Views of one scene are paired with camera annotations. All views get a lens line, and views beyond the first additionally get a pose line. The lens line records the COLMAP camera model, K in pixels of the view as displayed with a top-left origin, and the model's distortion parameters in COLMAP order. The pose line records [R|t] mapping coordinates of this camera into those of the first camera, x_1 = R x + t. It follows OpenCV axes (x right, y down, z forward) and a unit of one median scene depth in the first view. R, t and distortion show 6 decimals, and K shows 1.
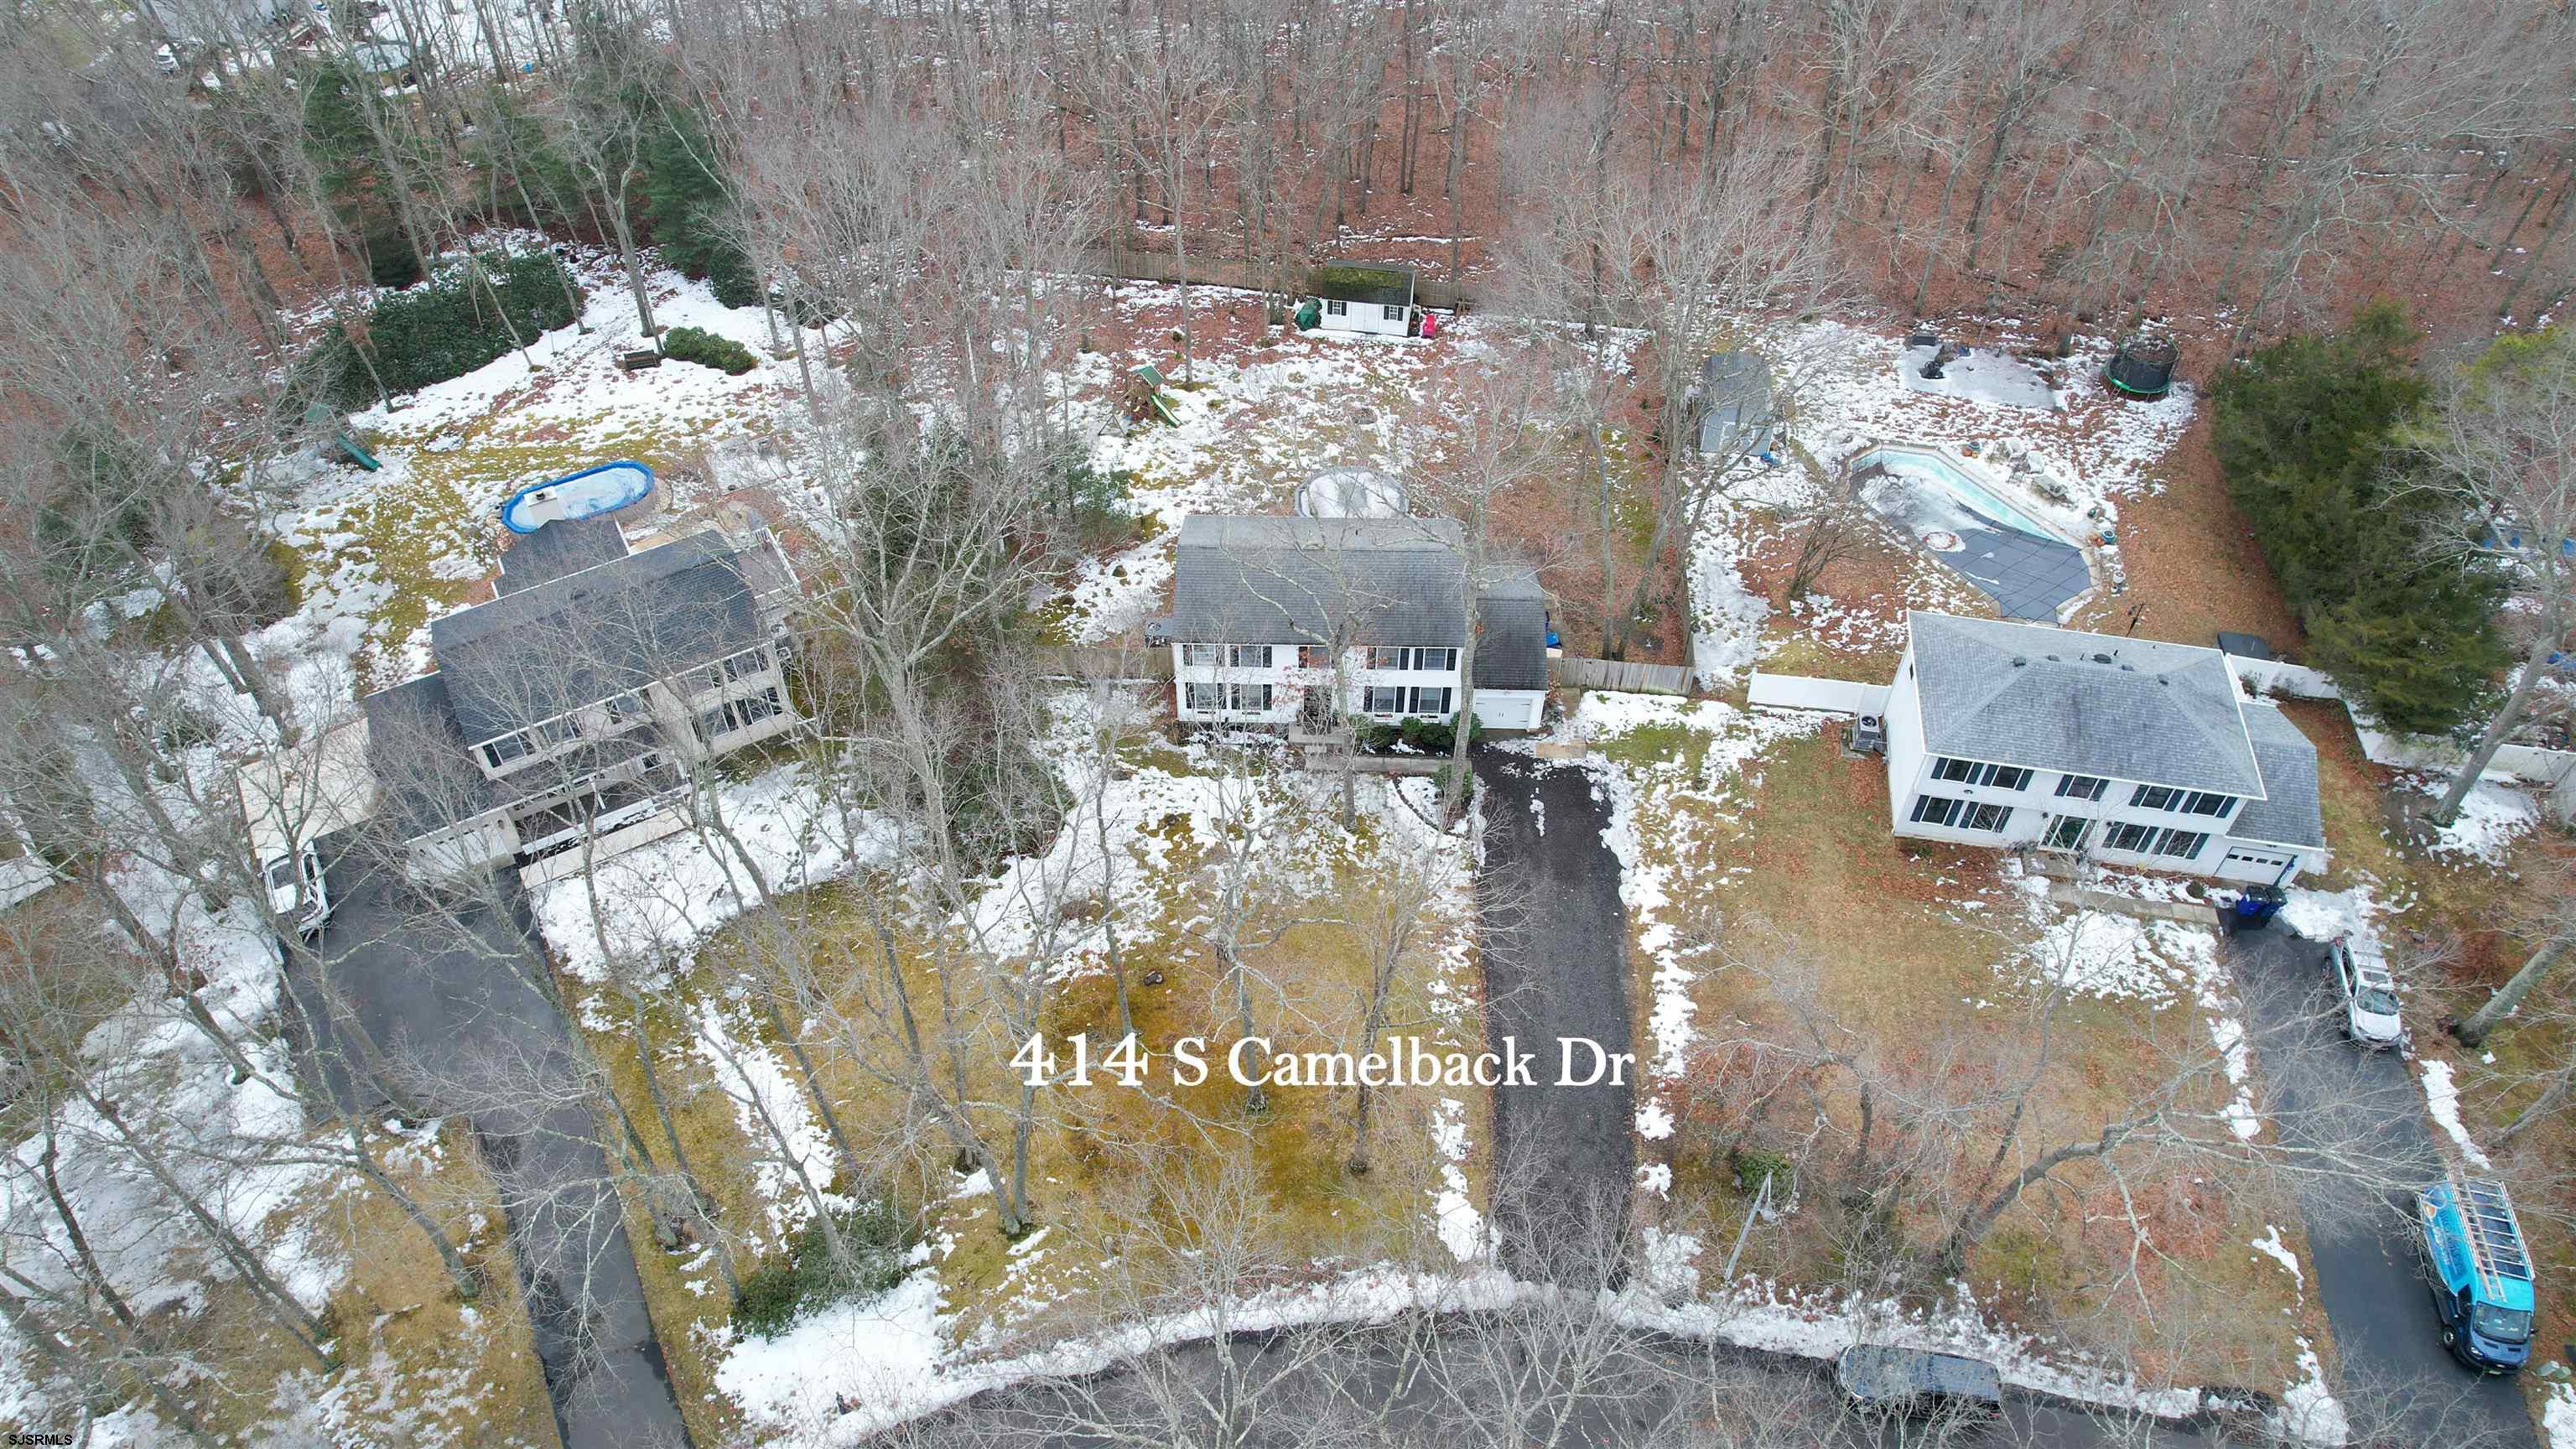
lens RADIAL K [[1654.0, 0, 1288.0], [0, 1654.0, 724.5], [0, 0, 1]] dist [-0.047937, 0.001903]
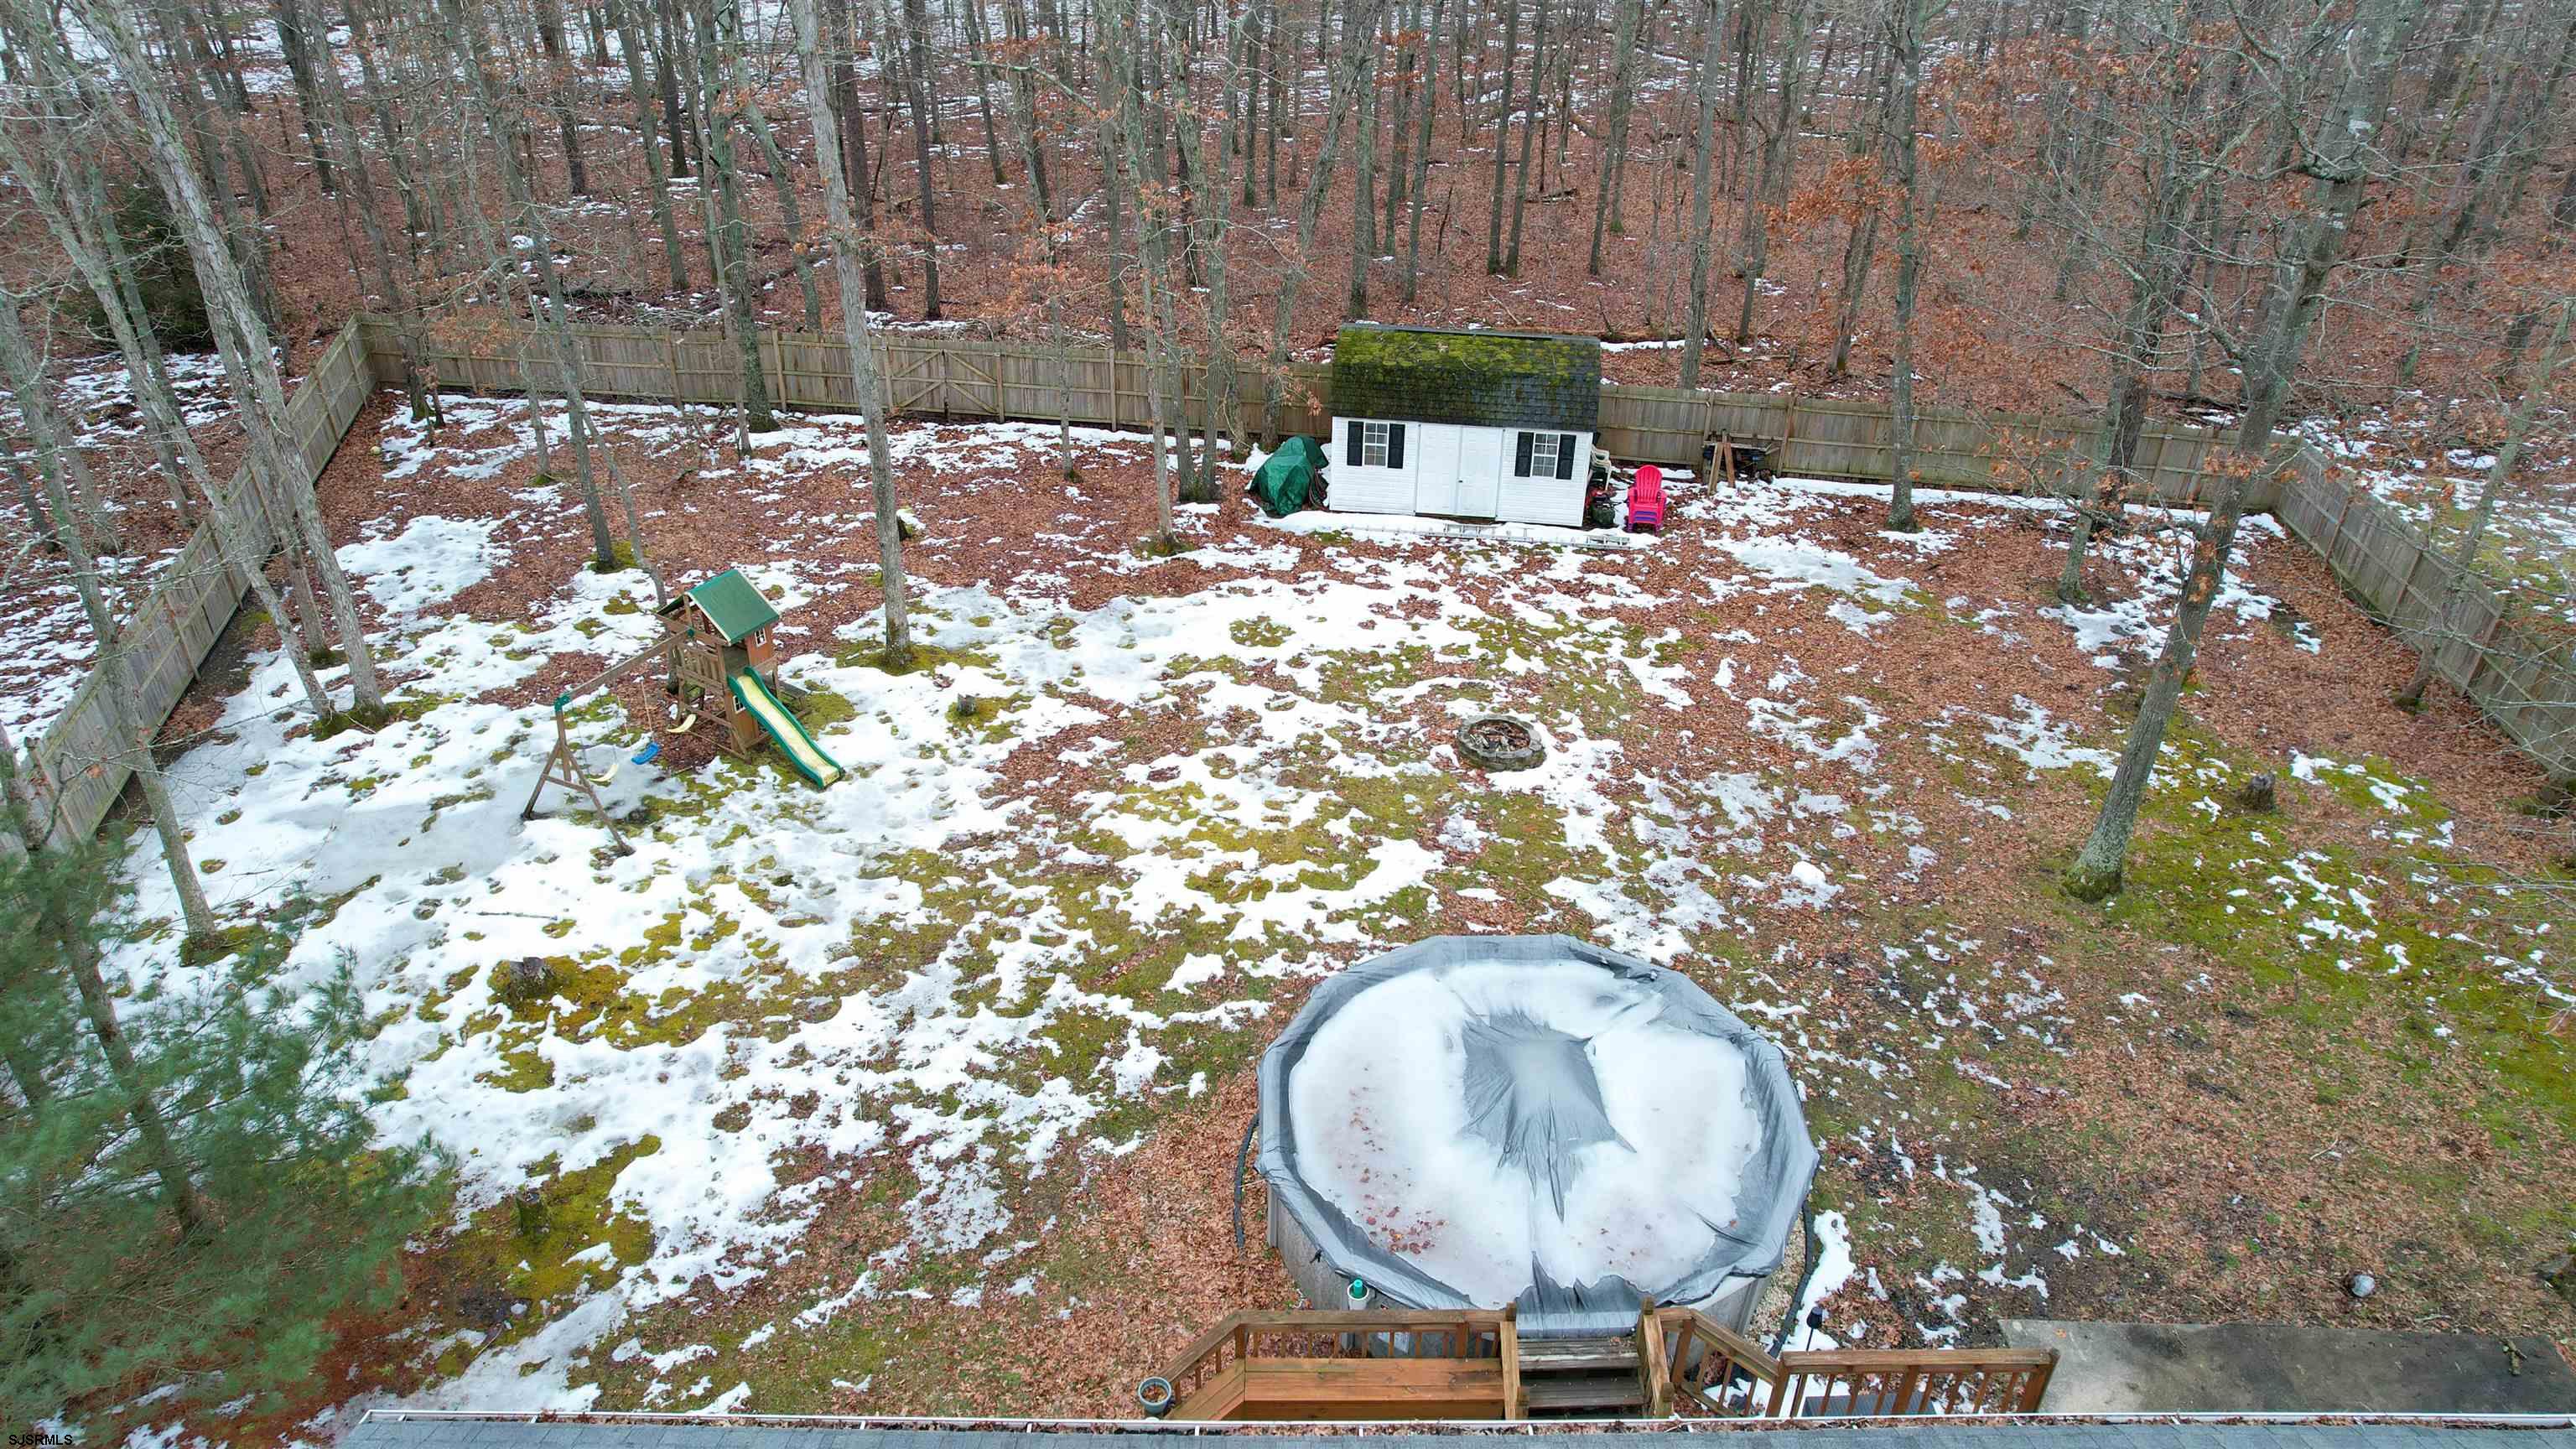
lens RADIAL K [[1654.0, 0, 1288.0], [0, 1654.0, 724.5], [0, 0, 1]] dist [-0.047937, 0.001903]
pose [[0.999574, -0.009481, 0.027593, 0.002091], [0.015926, 0.969714, -0.243722, -0.120783], [-0.024447, 0.244058, 0.969452, 0.720285]]
